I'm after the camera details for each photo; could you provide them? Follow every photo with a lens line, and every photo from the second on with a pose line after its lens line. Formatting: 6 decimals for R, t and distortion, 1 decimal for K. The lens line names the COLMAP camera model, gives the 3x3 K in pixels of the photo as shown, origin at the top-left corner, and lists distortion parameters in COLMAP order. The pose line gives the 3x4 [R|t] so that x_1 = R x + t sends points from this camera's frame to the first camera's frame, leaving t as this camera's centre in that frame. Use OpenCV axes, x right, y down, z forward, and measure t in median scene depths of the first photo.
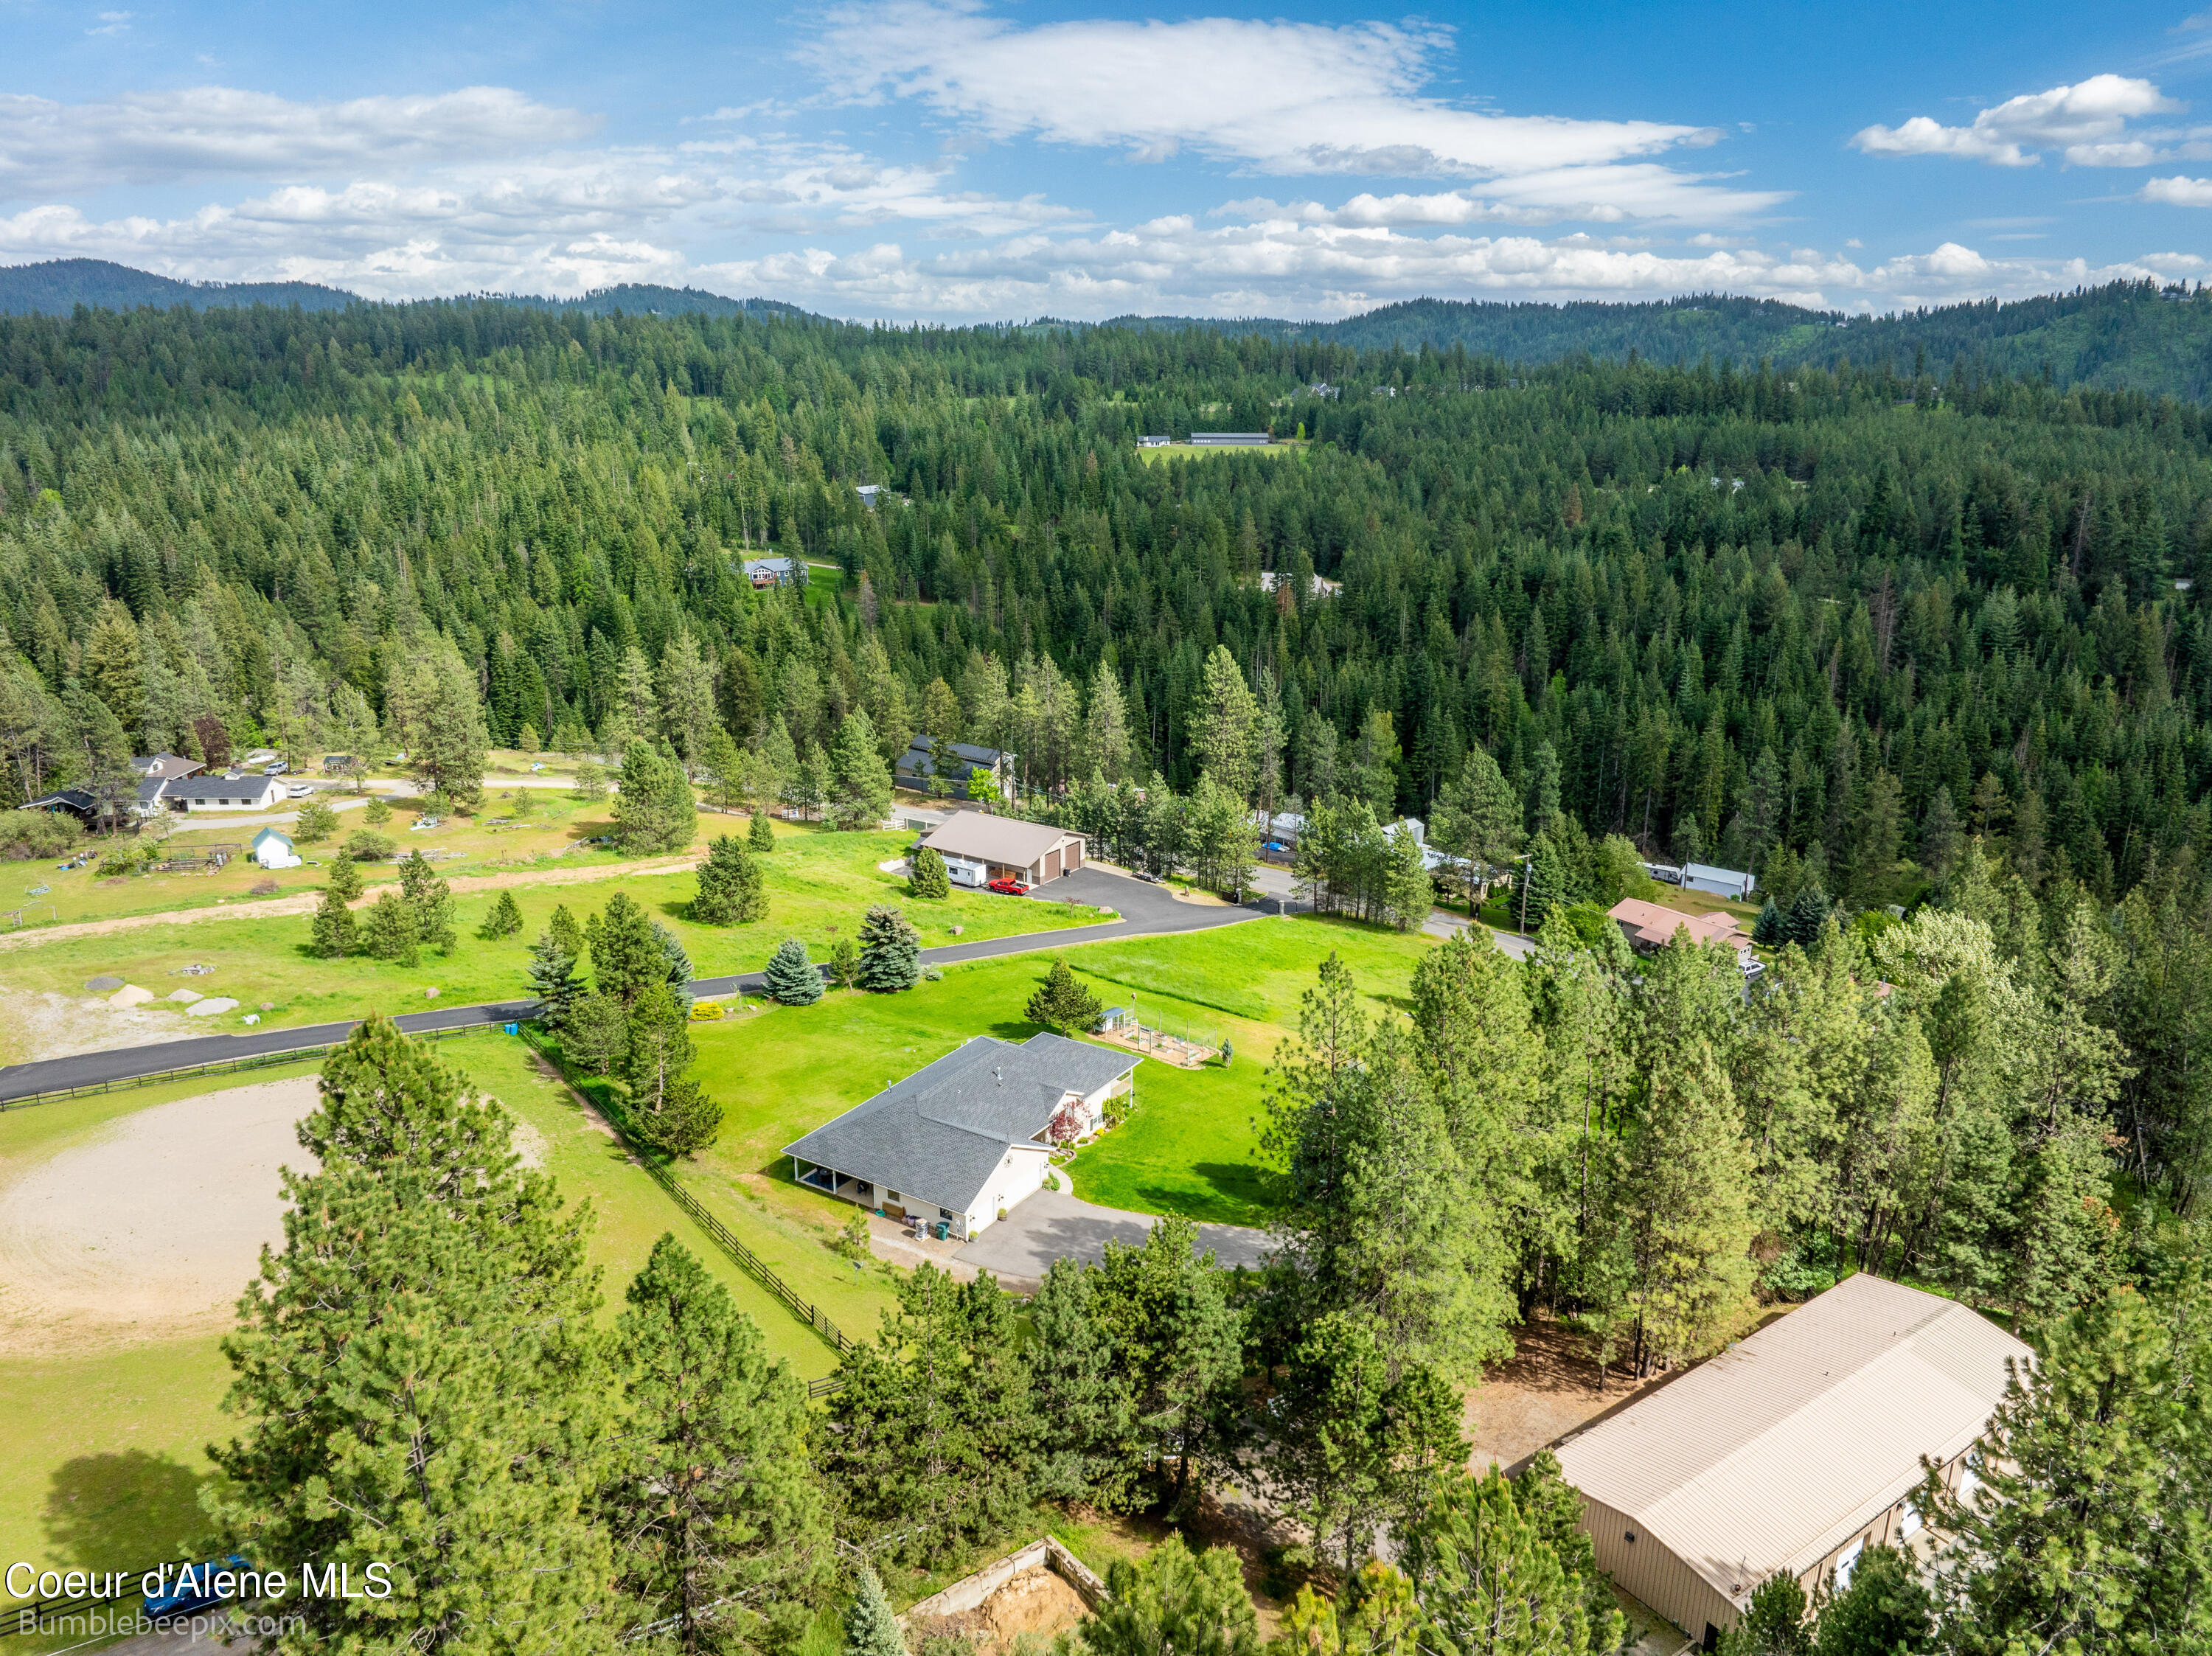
lens RADIAL K [[1555.9, 0, 1120.4], [0, 1555.9, 786.3], [0, 0, 1]] dist [-0.035534, 0.007074]
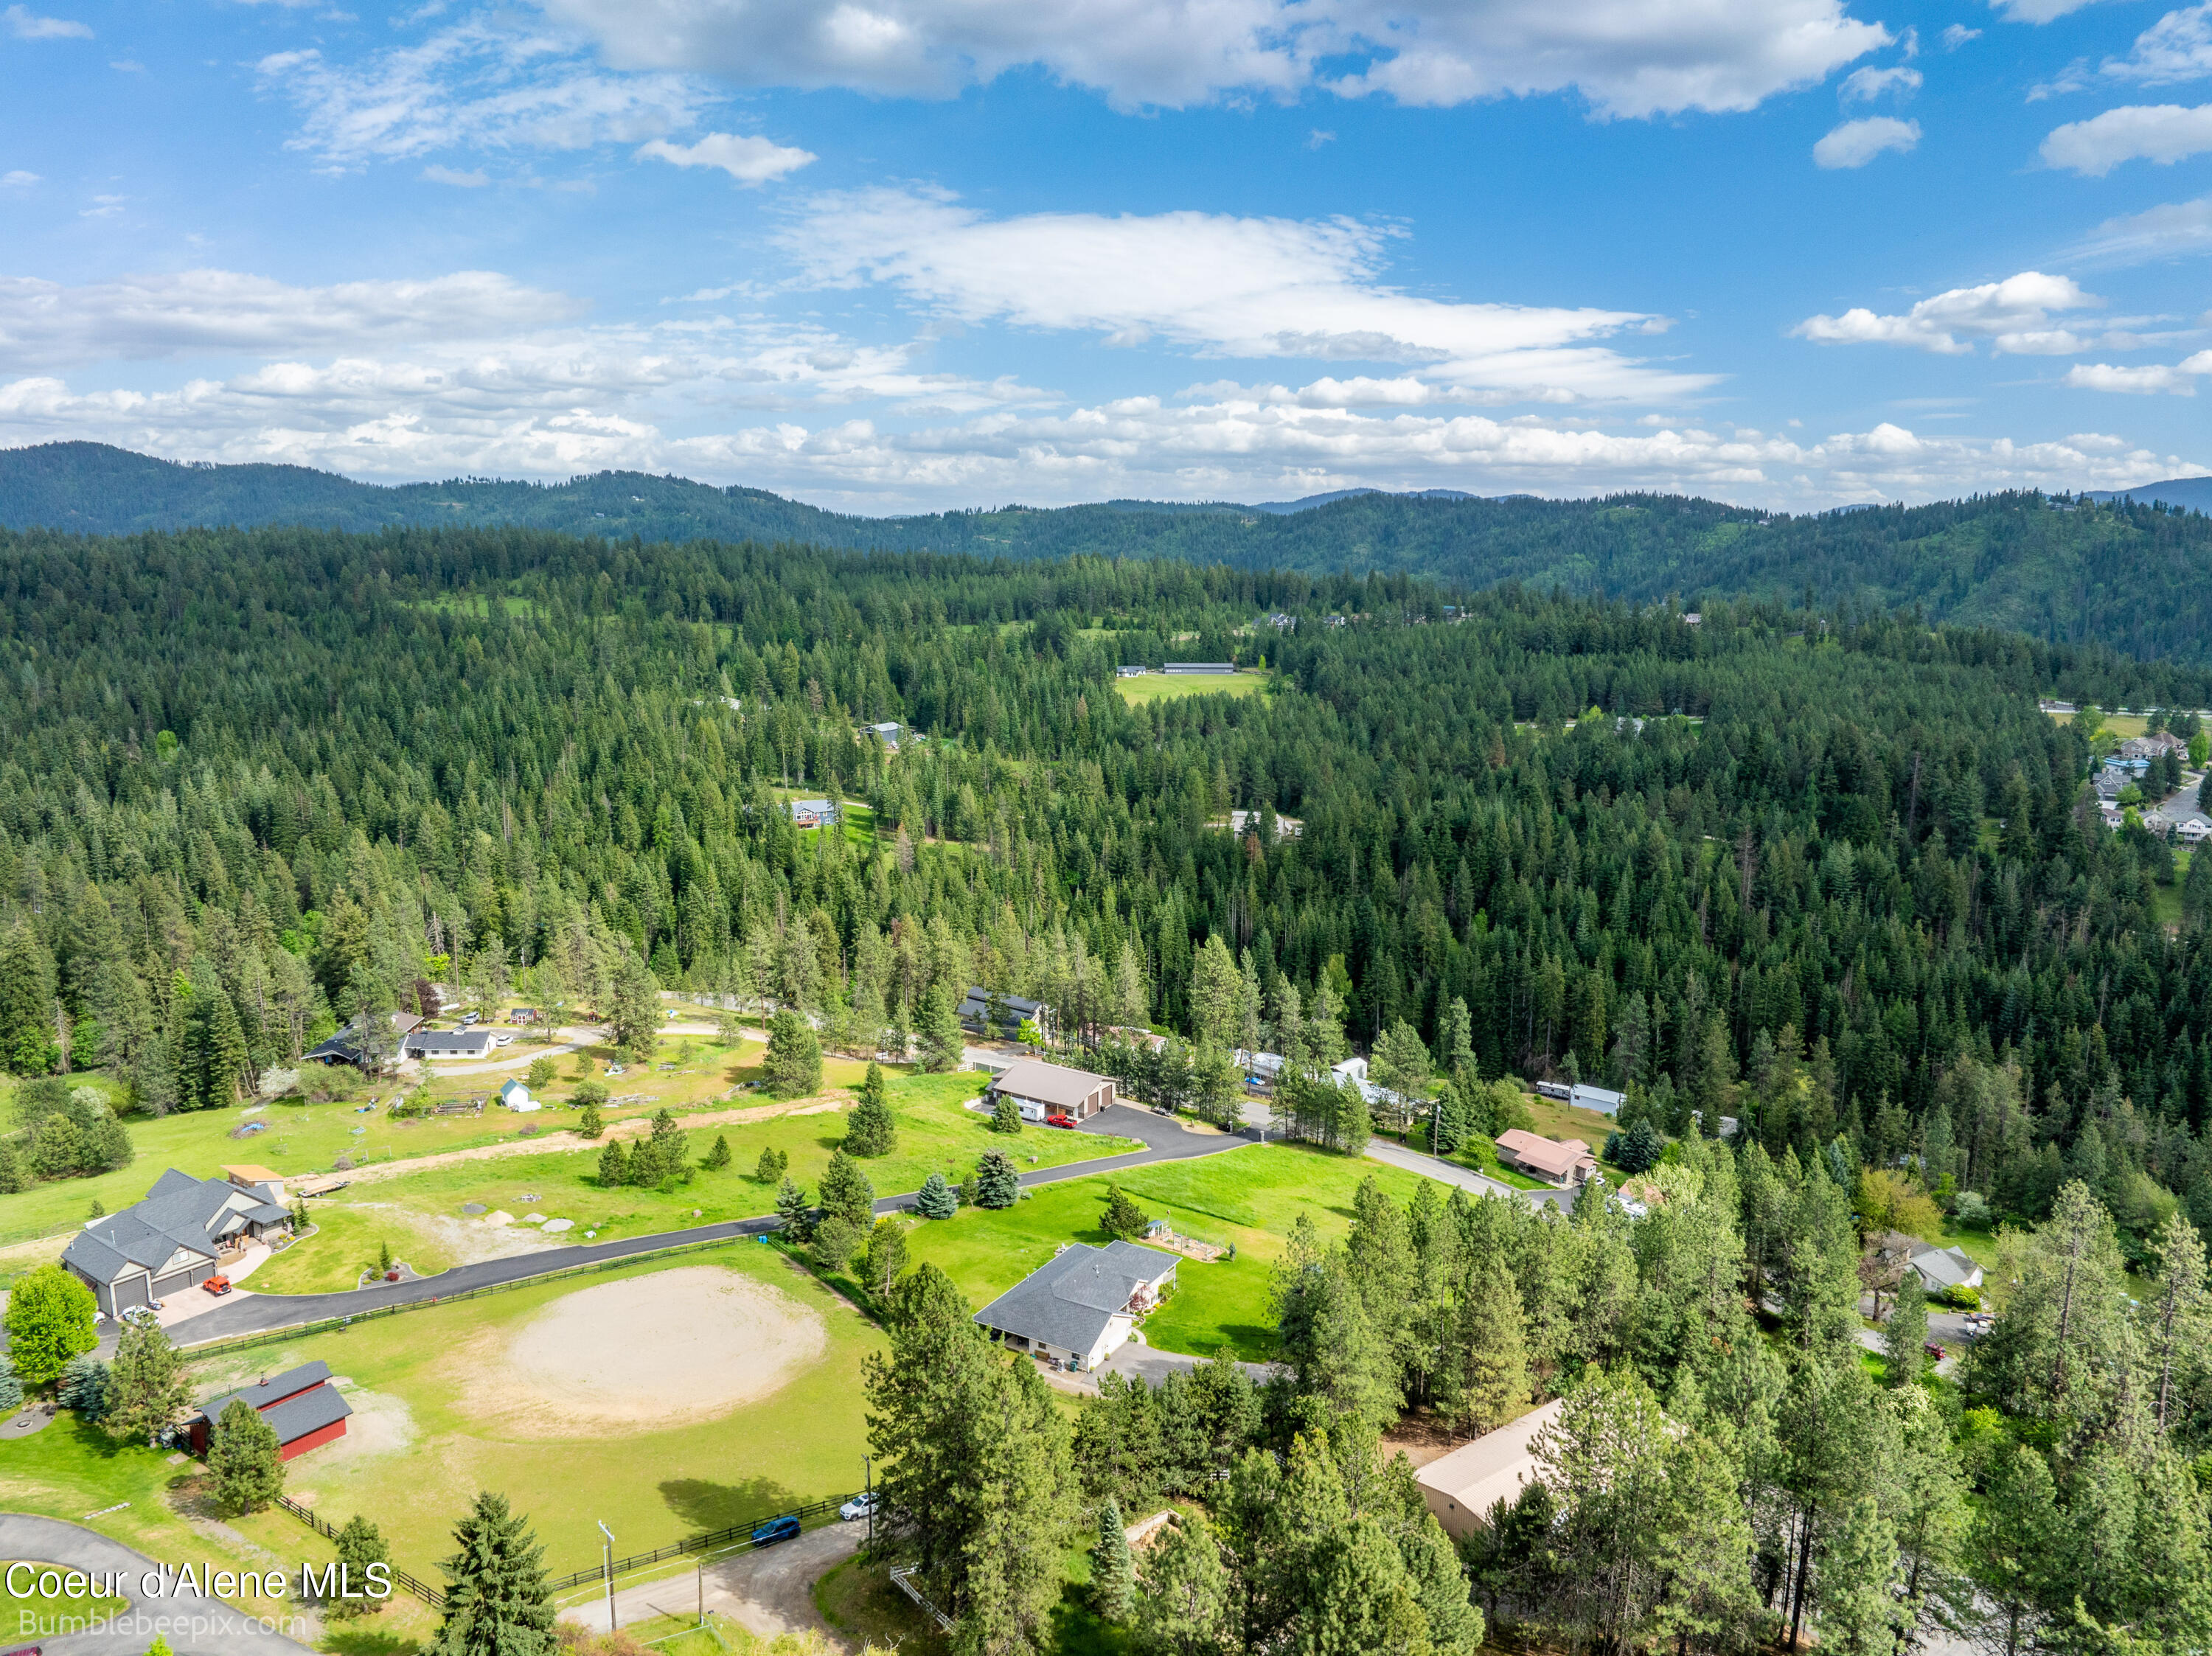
lens RADIAL K [[1555.9, 0, 1131.5], [0, 1555.9, 793.0], [0, 0, 1]] dist [-0.035534, 0.007074]
pose [[0.999446, 0.002379, 0.033210, -0.031670], [0.000915, 0.995105, -0.098820, -0.048653], [-0.033283, 0.098796, 0.994551, -0.214657]]
